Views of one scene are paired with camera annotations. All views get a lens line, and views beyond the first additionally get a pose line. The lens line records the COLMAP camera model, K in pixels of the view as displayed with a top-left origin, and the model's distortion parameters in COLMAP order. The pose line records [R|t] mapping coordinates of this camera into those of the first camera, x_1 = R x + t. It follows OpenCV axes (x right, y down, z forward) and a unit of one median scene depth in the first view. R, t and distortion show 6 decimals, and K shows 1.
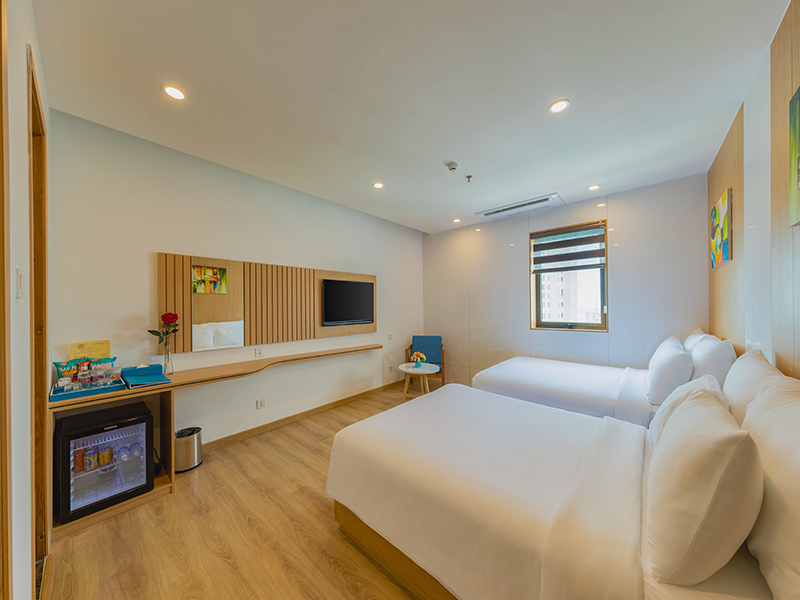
lens RADIAL K [[269.1, 0, 403.3], [0, 269.1, 304.5], [0, 0, 1]] dist [-0.000296, -0.000073]
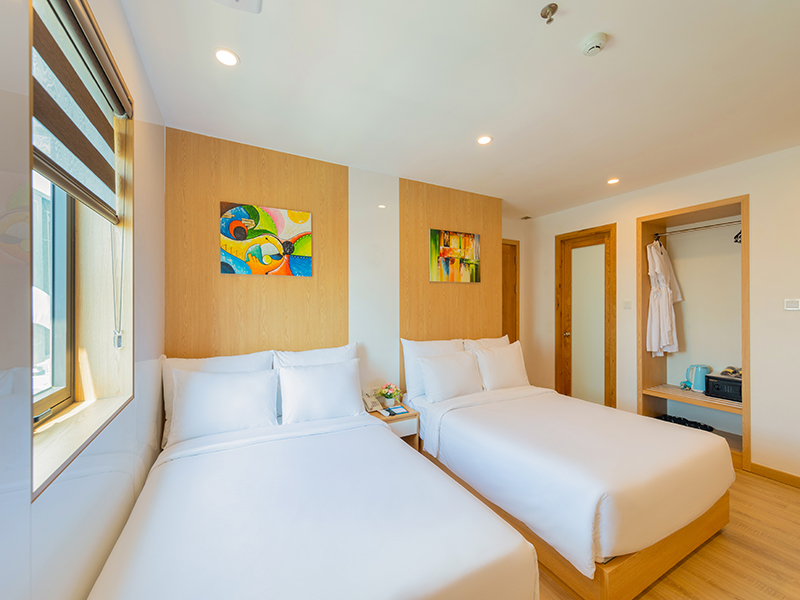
lens RADIAL K [[318.2, 0, 398.2], [0, 318.2, 302.0], [0, 0, 1]] dist [0.001173, 0.000076]
pose [[-0.936572, 0.011553, 0.350286, 0.222488], [0.008076, 0.999903, -0.011386, -0.022239], [-0.350383, -0.007834, -0.936574, 1.155421]]
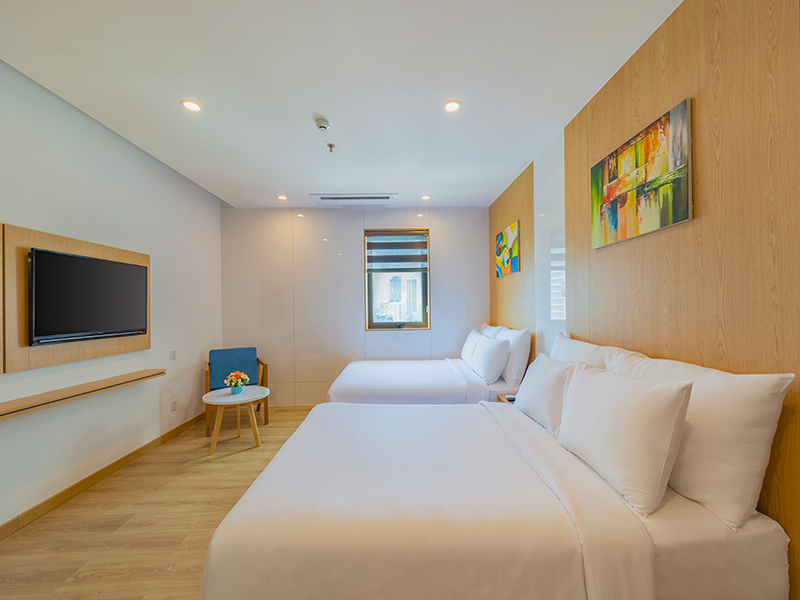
lens RADIAL K [[301.7, 0, 397.7], [0, 301.7, 306.0], [0, 0, 1]] dist [0.001178, 0.000154]
pose [[0.739497, 0.004954, 0.673141, -0.165573], [0.001557, 0.999958, -0.009069, 0.014878], [-0.673158, 0.007755, 0.739458, 0.144824]]
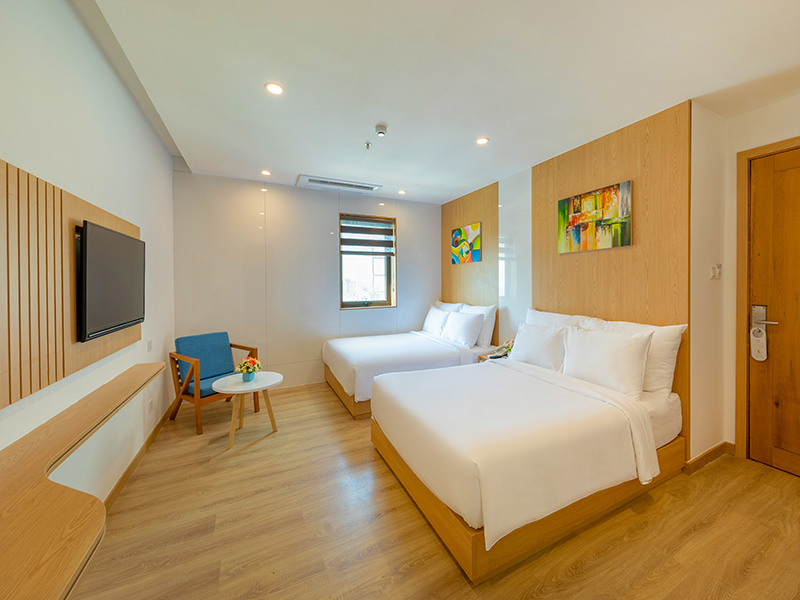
lens RADIAL K [[298.7, 0, 398.4], [0, 298.7, 284.8], [0, 0, 1]] dist [0.000108, -0.000168]
pose [[0.400913, 0.000375, 0.916116, -0.476139], [-0.002252, 0.999997, 0.000575, -0.003012], [-0.916113, -0.002293, 0.400913, 0.379661]]
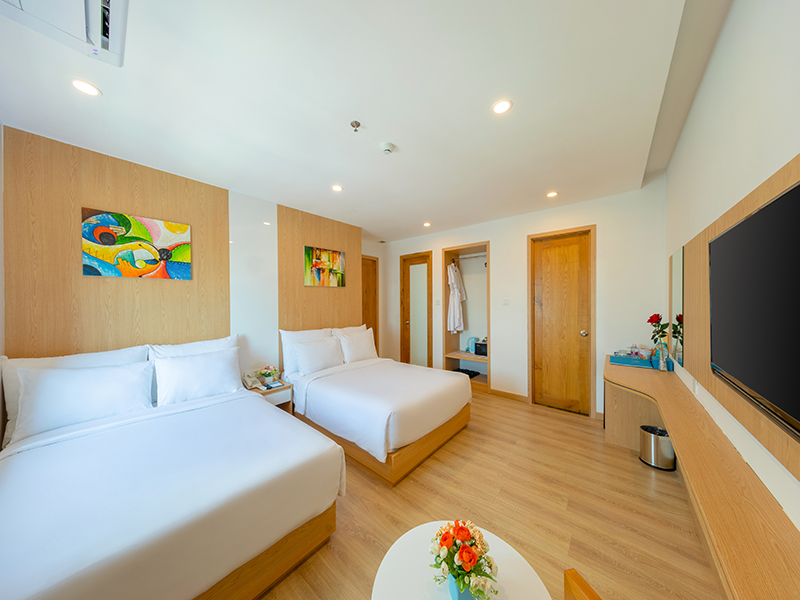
lens RADIAL K [[255.5, 0, 402.1], [0, 255.5, 302.3], [0, 0, 1]] dist [0.000414, -0.000014]
pose [[-0.999685, 0.016330, -0.019077, 0.111108], [0.016370, 0.999864, -0.001902, -0.019849], [0.019044, -0.002213, -0.999816, 1.239395]]
